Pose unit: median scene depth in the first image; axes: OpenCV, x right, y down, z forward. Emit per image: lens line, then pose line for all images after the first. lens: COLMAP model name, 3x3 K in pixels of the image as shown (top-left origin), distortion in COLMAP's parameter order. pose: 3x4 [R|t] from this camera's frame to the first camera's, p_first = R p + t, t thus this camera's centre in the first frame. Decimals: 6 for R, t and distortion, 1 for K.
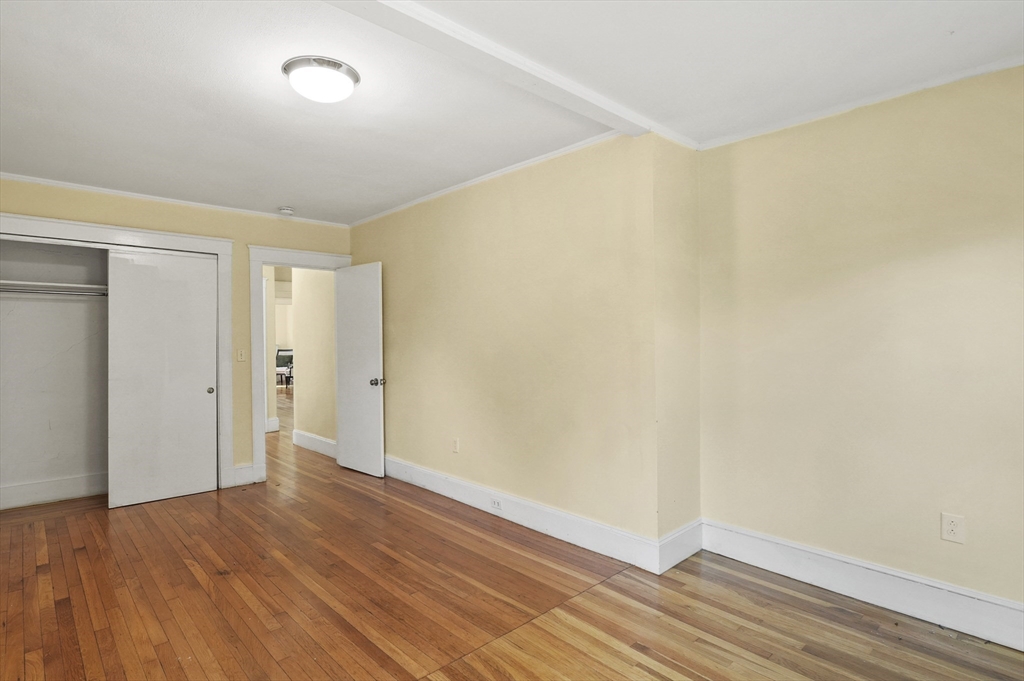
lens RADIAL K [[521.6, 0, 513.3], [0, 521.6, 332.0], [0, 0, 1]] dist [-0.001764, 0.000246]
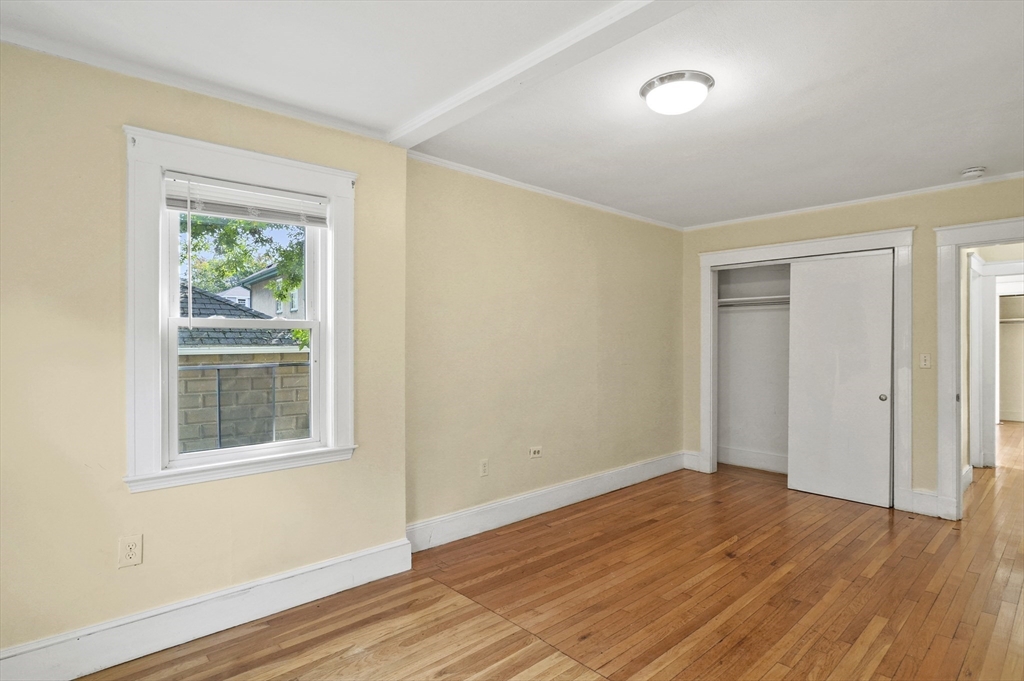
lens RADIAL K [[531.6, 0, 502.9], [0, 531.6, 344.2], [0, 0, 1]] dist [-0.007857, 0.000610]
pose [[-0.011740, 0.010020, -0.999881, 0.554720], [0.011949, 0.999880, 0.009880, 0.001036], [0.999860, -0.011831, -0.011859, 0.533233]]
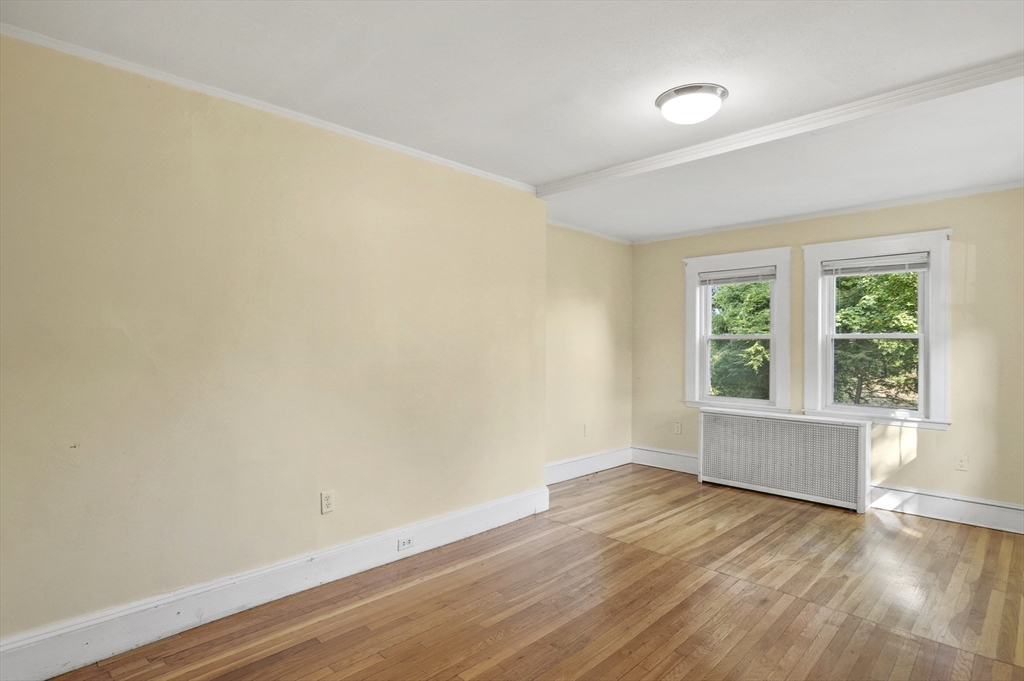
lens RADIAL K [[531.6, 0, 502.9], [0, 531.6, 344.2], [0, 0, 1]] dist [-0.007857, 0.000610]
pose [[-0.029025, 0.005424, 0.999564, -1.137279], [-0.016033, 0.999854, -0.005891, 0.018579], [-0.999450, -0.016197, -0.028934, 1.125271]]
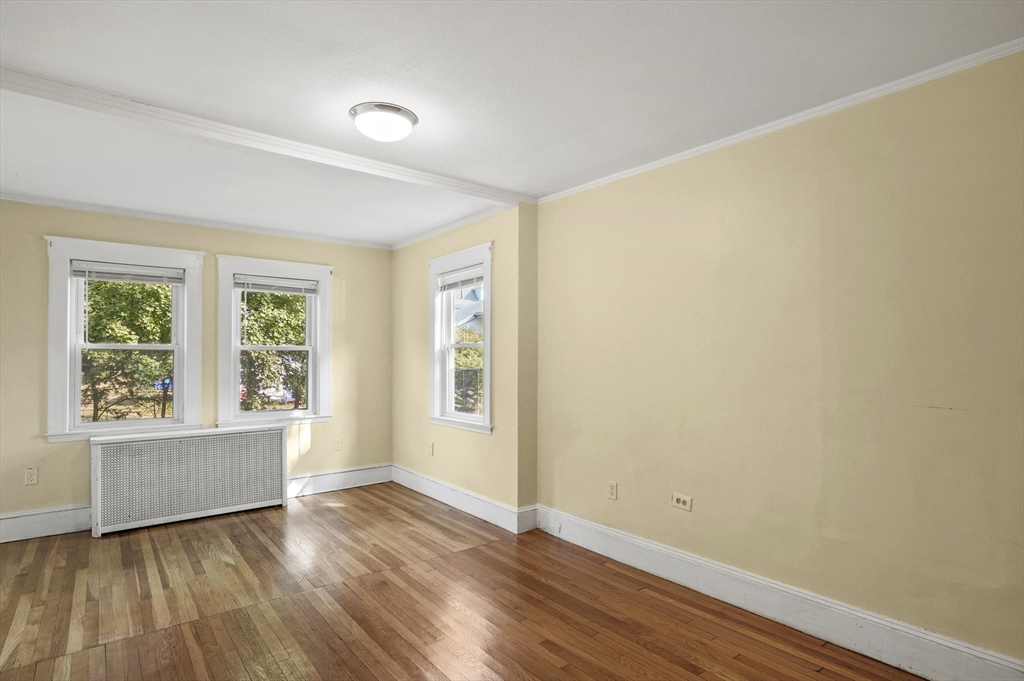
lens RADIAL K [[536.7, 0, 520.2], [0, 536.7, 354.3], [0, 0, 1]] dist [-0.005778, -0.000235]
pose [[-0.997599, 0.006681, 0.068937, -0.575126], [0.005670, 0.999874, -0.014850, 0.020392], [-0.069028, -0.014424, -0.997510, 1.670729]]
